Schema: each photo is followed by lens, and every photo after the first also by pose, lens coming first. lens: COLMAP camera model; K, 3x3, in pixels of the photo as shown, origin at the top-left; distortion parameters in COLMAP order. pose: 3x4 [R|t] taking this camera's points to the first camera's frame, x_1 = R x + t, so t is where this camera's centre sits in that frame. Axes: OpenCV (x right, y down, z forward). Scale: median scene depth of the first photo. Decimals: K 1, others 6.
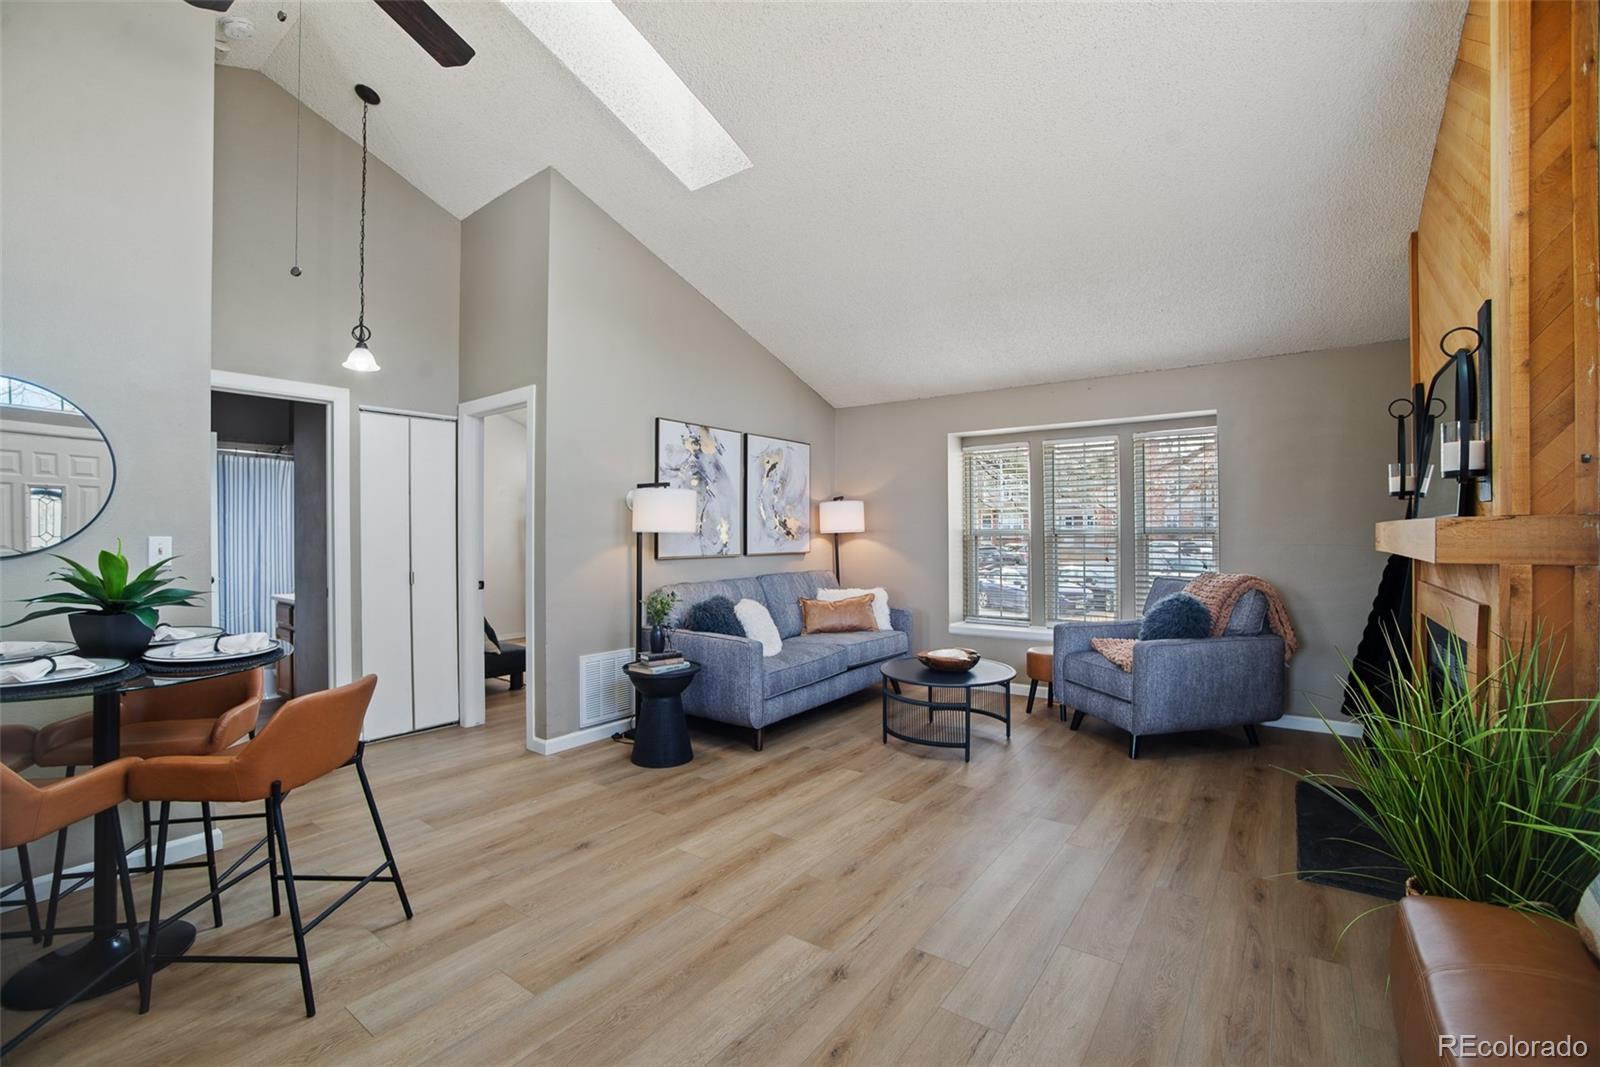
lens RADIAL K [[697.0, 0, 794.0], [0, 697.0, 531.9], [0, 0, 1]] dist [-0.066964, 0.025021]
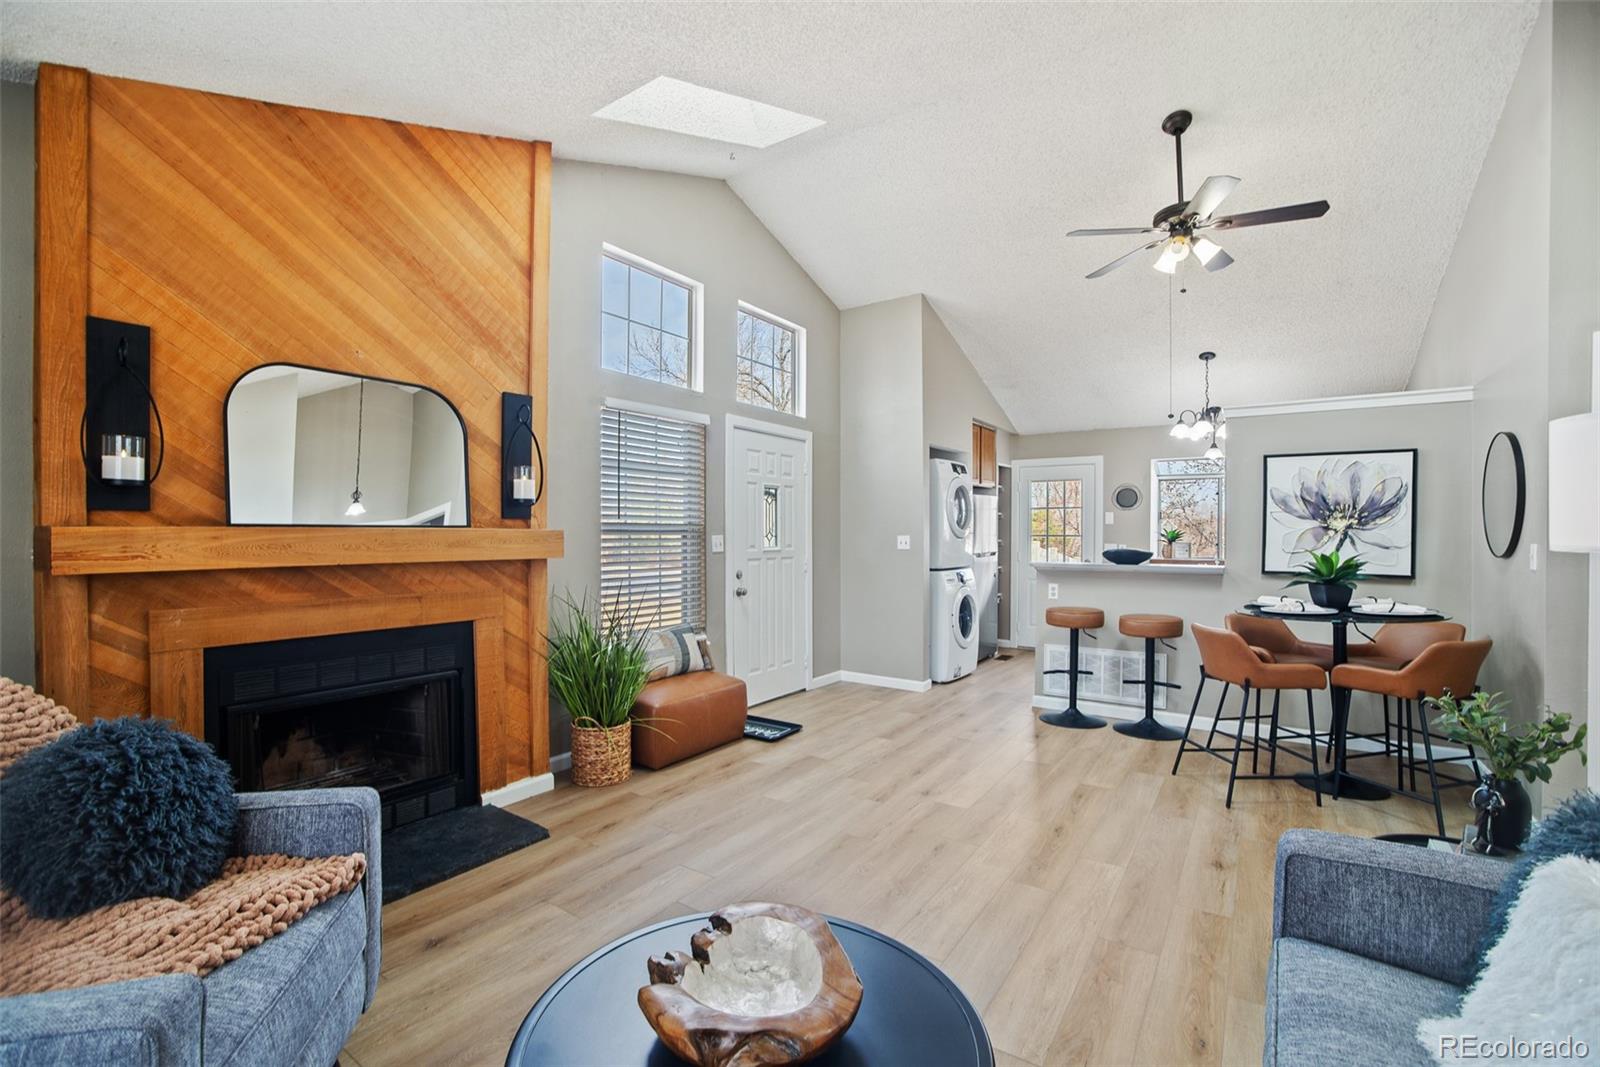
lens RADIAL K [[697.0, 0, 794.0], [0, 697.0, 531.9], [0, 0, 1]] dist [-0.066964, 0.025021]
pose [[-0.999504, -0.000929, -0.031473, 0.218629], [-0.000917, 1.000000, -0.000388, -0.007956], [0.031473, -0.000359, -0.999505, 1.315578]]
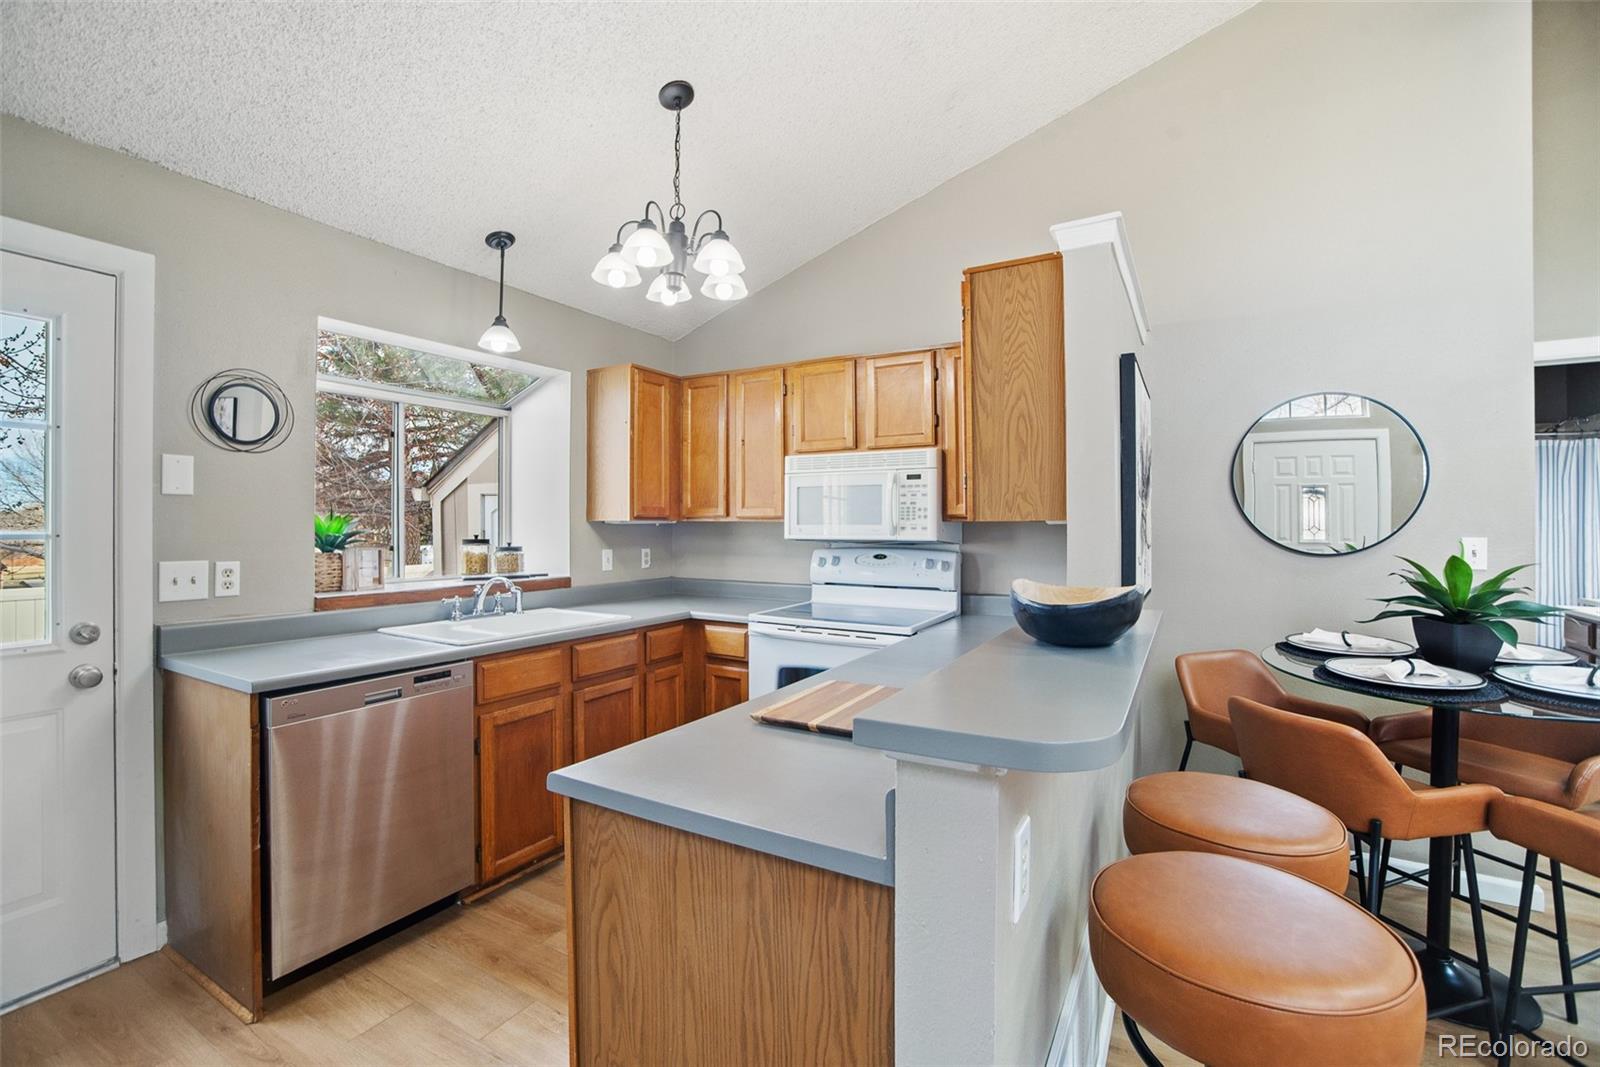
lens RADIAL K [[701.1, 0, 793.3], [0, 701.1, 523.4], [0, 0, 1]] dist [-0.065092, 0.022066]
pose [[0.110728, 0.003149, -0.993846, -0.085092], [-0.001010, 0.999995, 0.003056, -0.009191], [0.993850, 0.000665, 0.110731, -0.019967]]
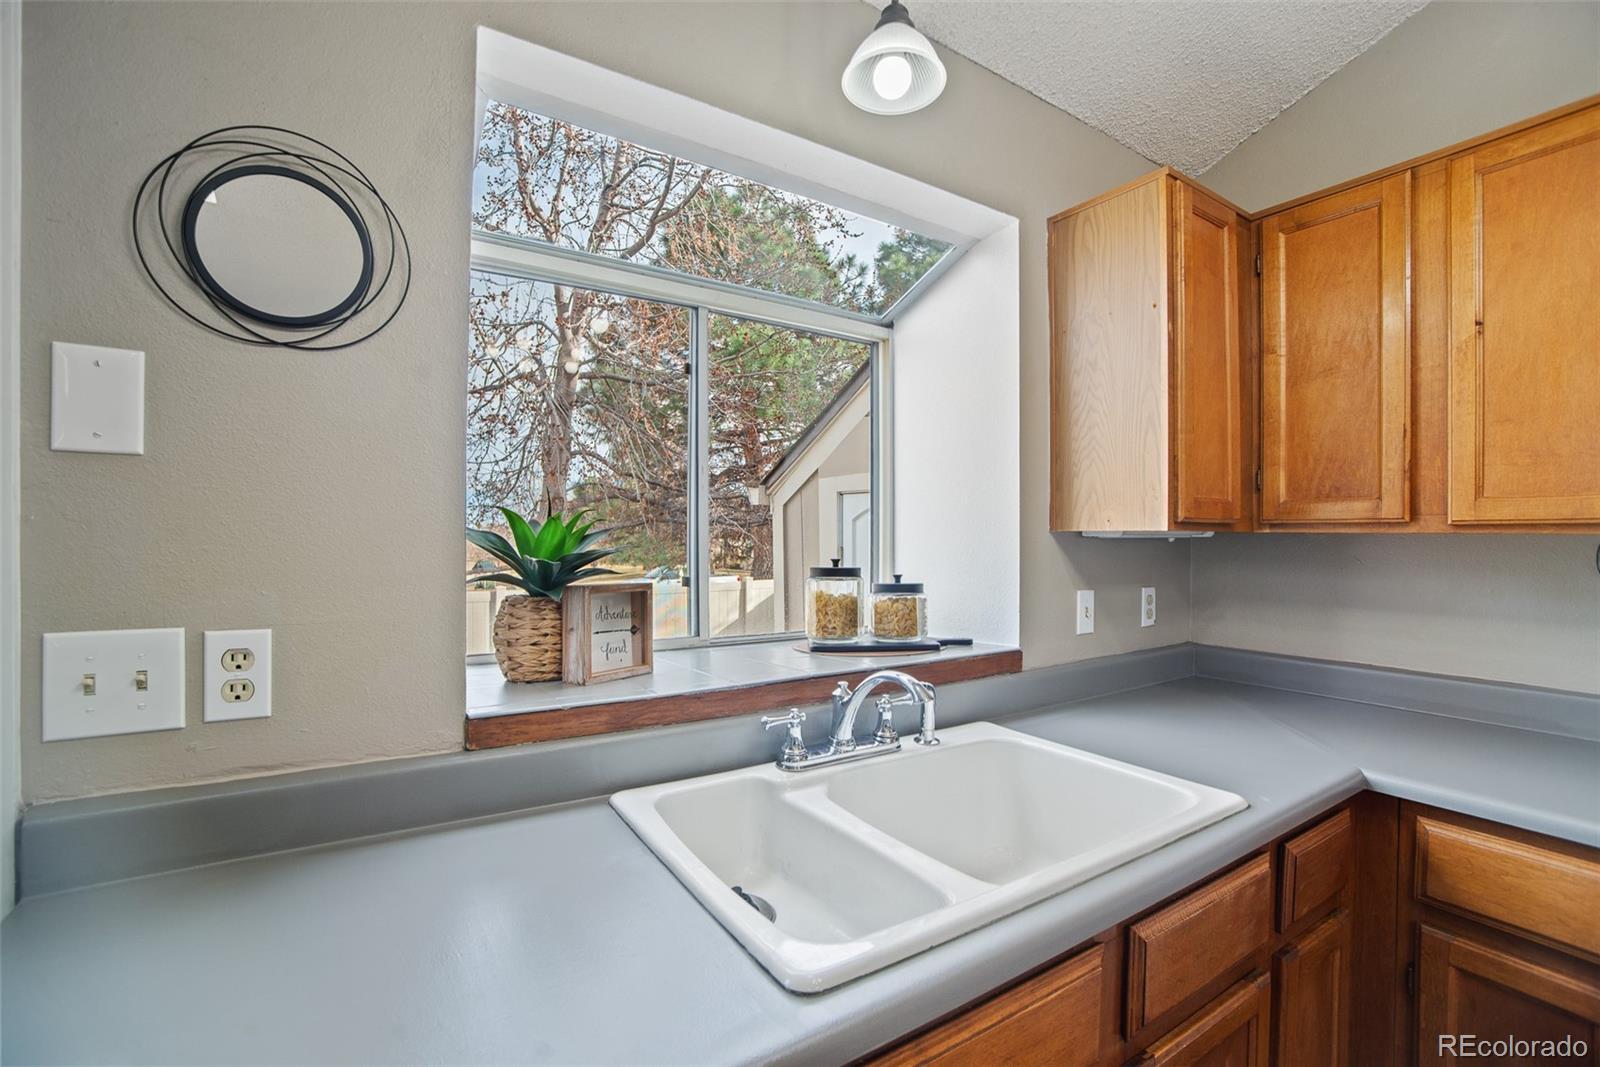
lens RADIAL K [[697.0, 0, 794.0], [0, 697.0, 531.9], [0, 0, 1]] dist [-0.066964, 0.025021]
pose [[-0.354277, -0.005223, -0.935126, -0.541836], [-0.004383, 0.999983, -0.003925, -0.006758], [0.935130, 0.002708, -0.354294, -0.177666]]
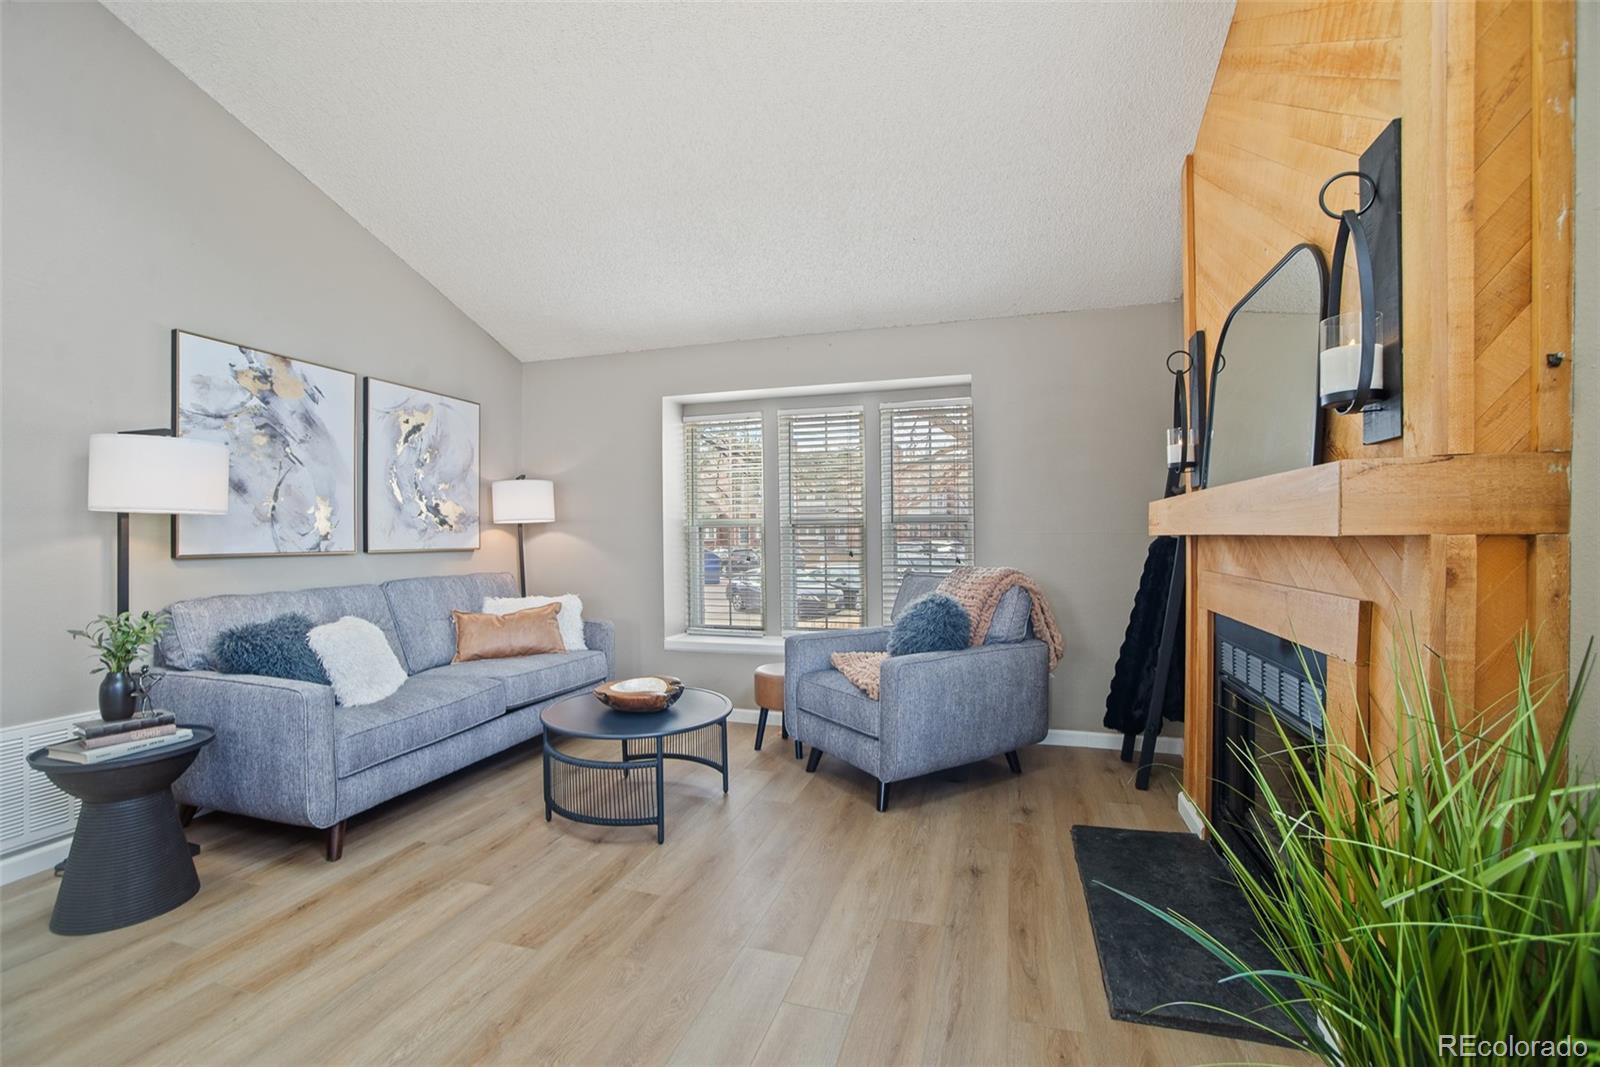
lens RADIAL K [[697.2, 0, 794.4], [0, 697.2, 542.3], [0, 0, 1]] dist [-0.063171, 0.022730]
pose [[0.943732, -0.004590, 0.330678, 0.140477], [0.001500, 0.999953, 0.009601, 0.022603], [-0.330707, -0.008565, 0.943695, 0.284750]]
